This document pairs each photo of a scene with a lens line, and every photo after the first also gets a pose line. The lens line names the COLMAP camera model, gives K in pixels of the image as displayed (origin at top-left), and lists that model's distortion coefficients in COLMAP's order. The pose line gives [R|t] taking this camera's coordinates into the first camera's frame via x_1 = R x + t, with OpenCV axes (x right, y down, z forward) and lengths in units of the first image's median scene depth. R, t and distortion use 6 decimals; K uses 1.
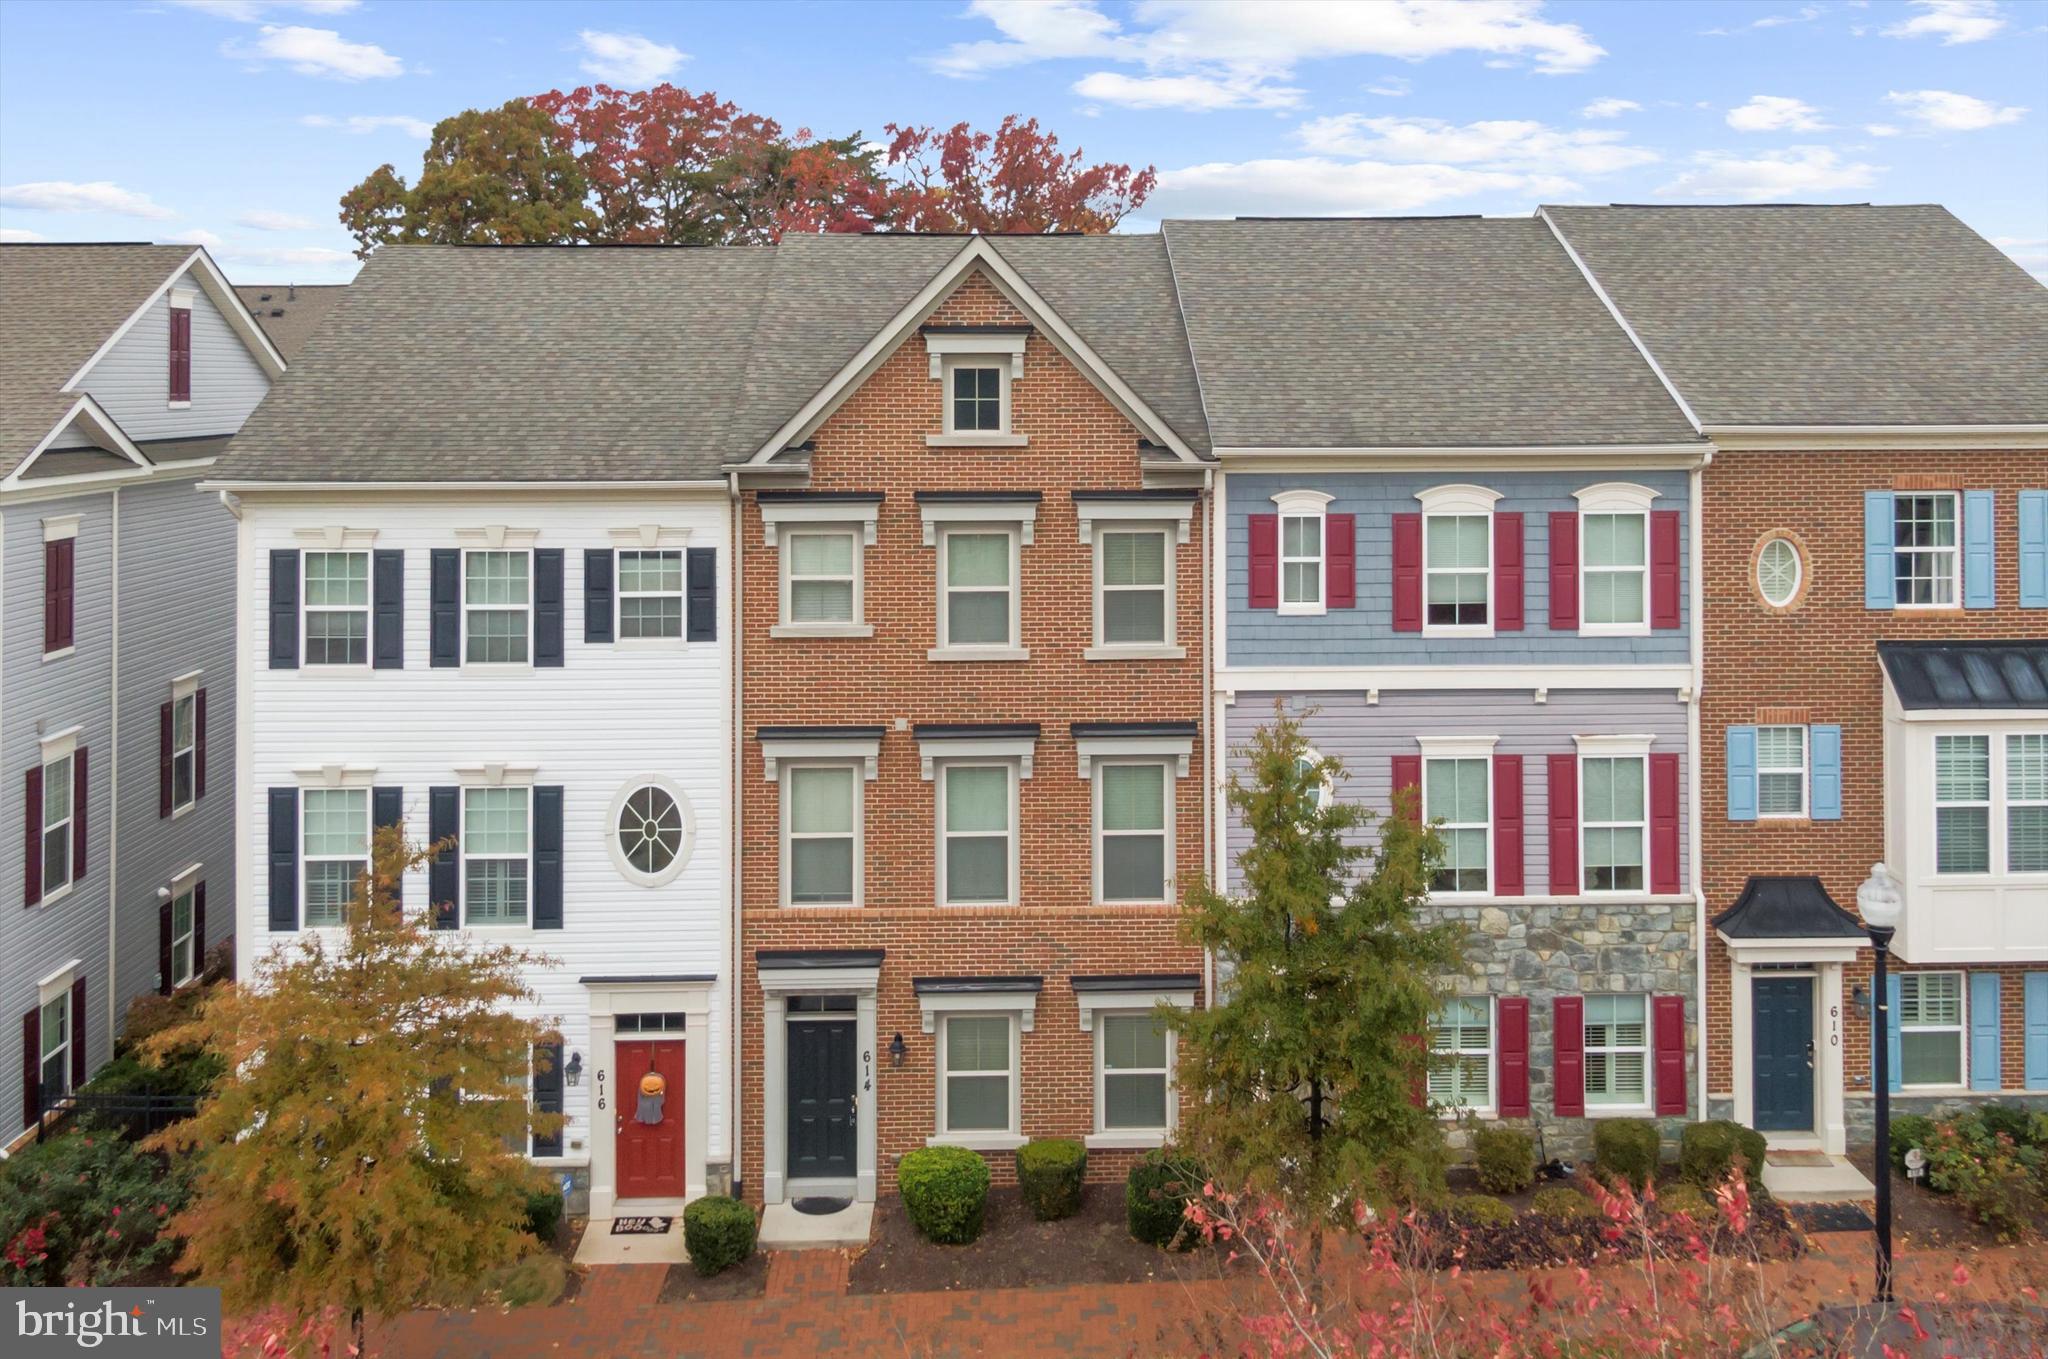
lens RADIAL K [[1003.3, 0, 1025.8], [0, 1003.3, 696.2], [0, 0, 1]] dist [0.015092, -0.010266]
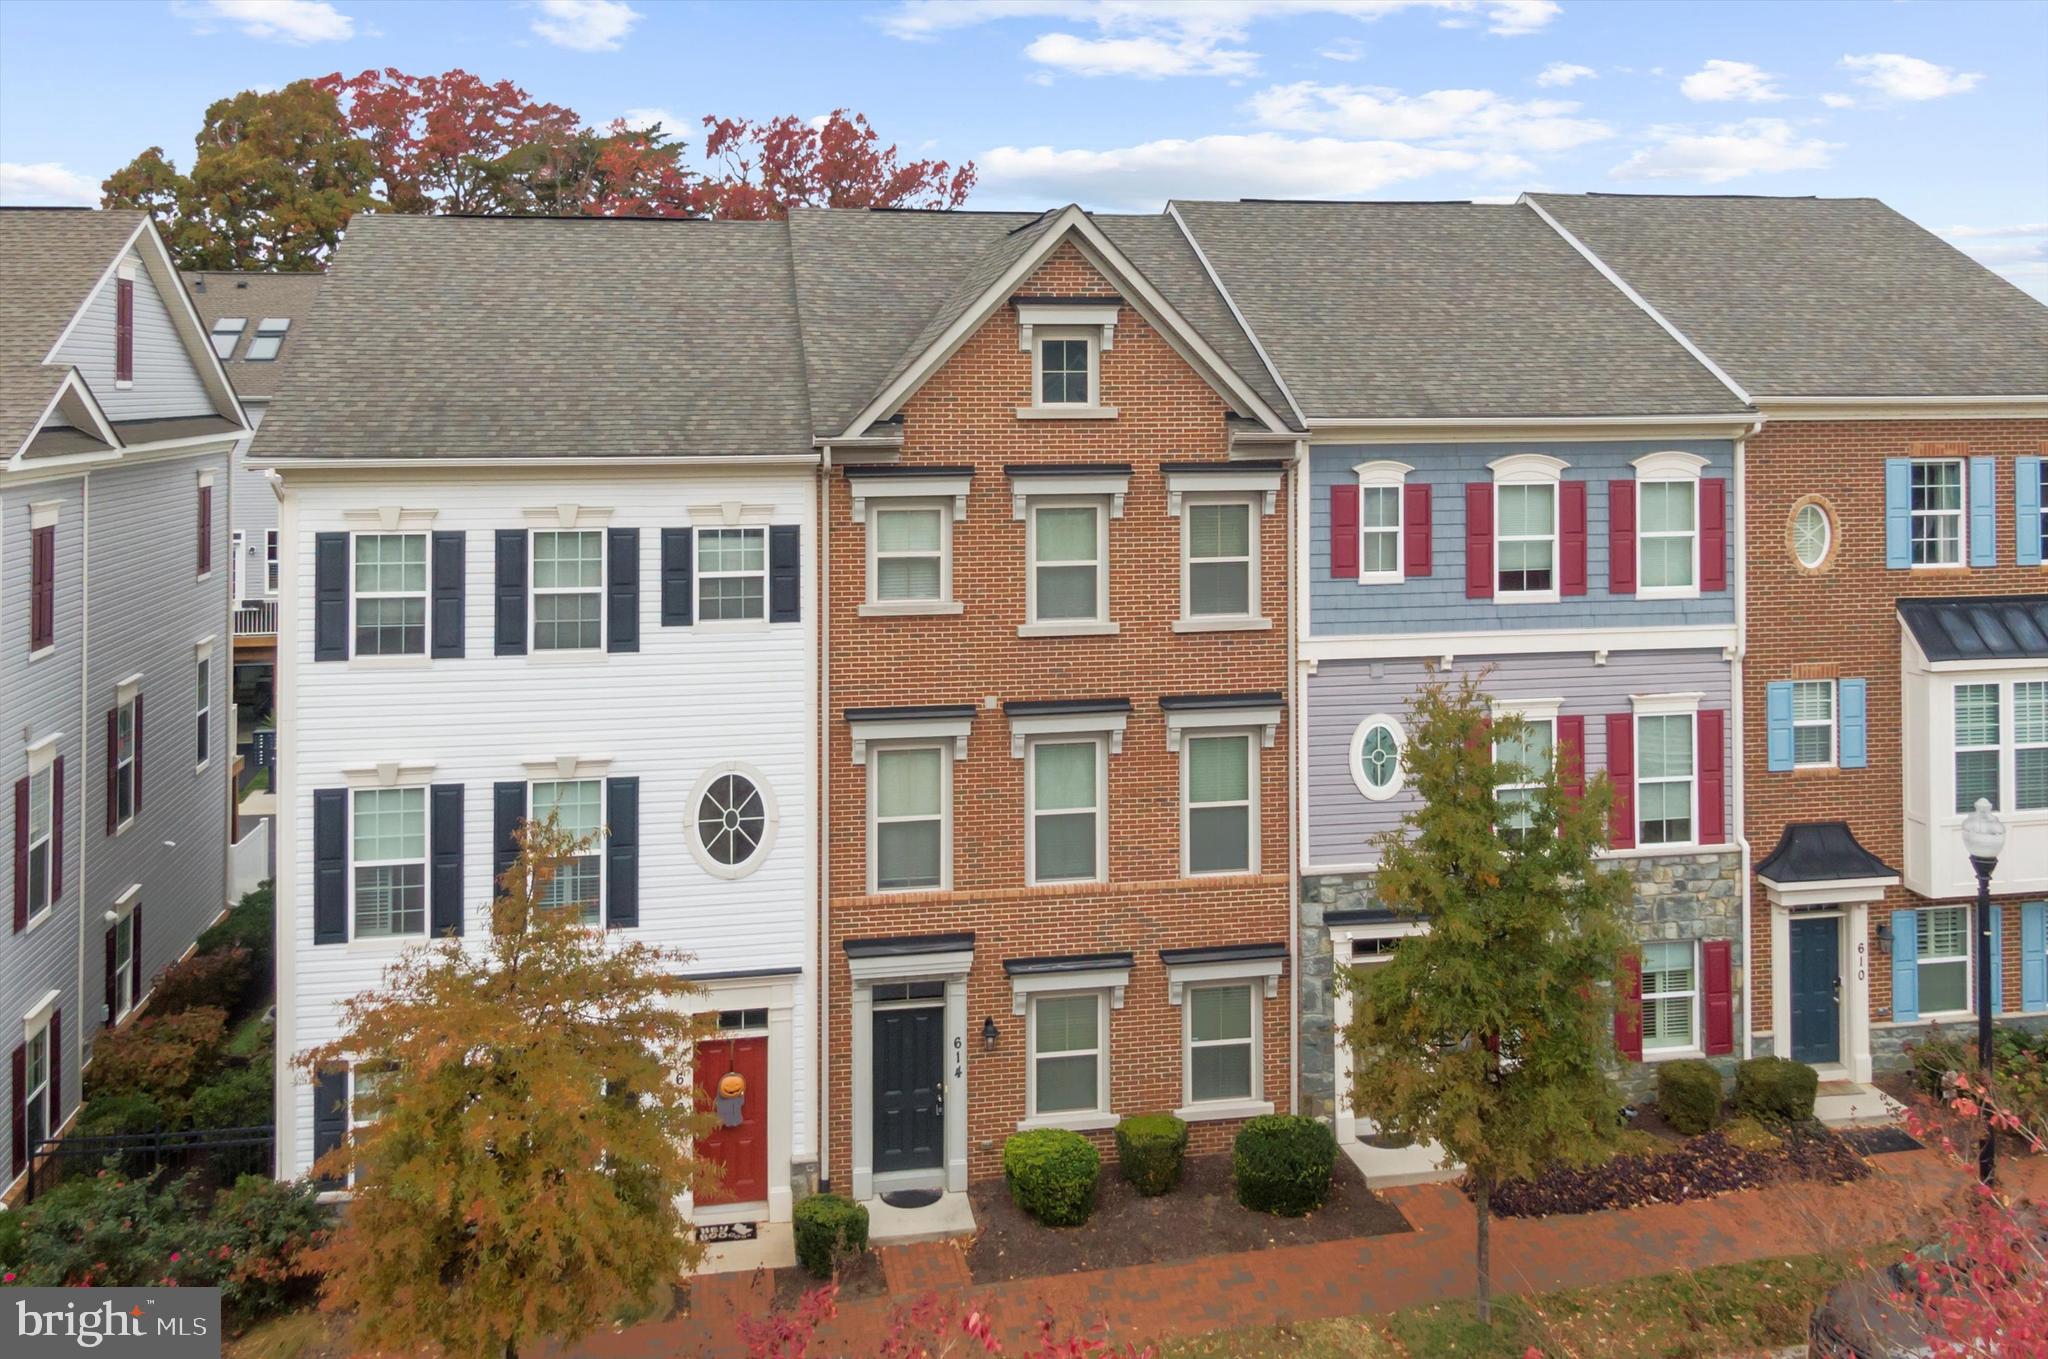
lens RADIAL K [[1005.1, 0, 1018.4], [0, 1005.1, 683.9], [0, 0, 1]] dist [0.015715, -0.010743]
pose [[0.995674, -0.026775, 0.088973, -0.181928], [0.027037, 0.999633, -0.001740, 0.012251], [-0.088894, 0.004138, 0.996033, 0.015765]]
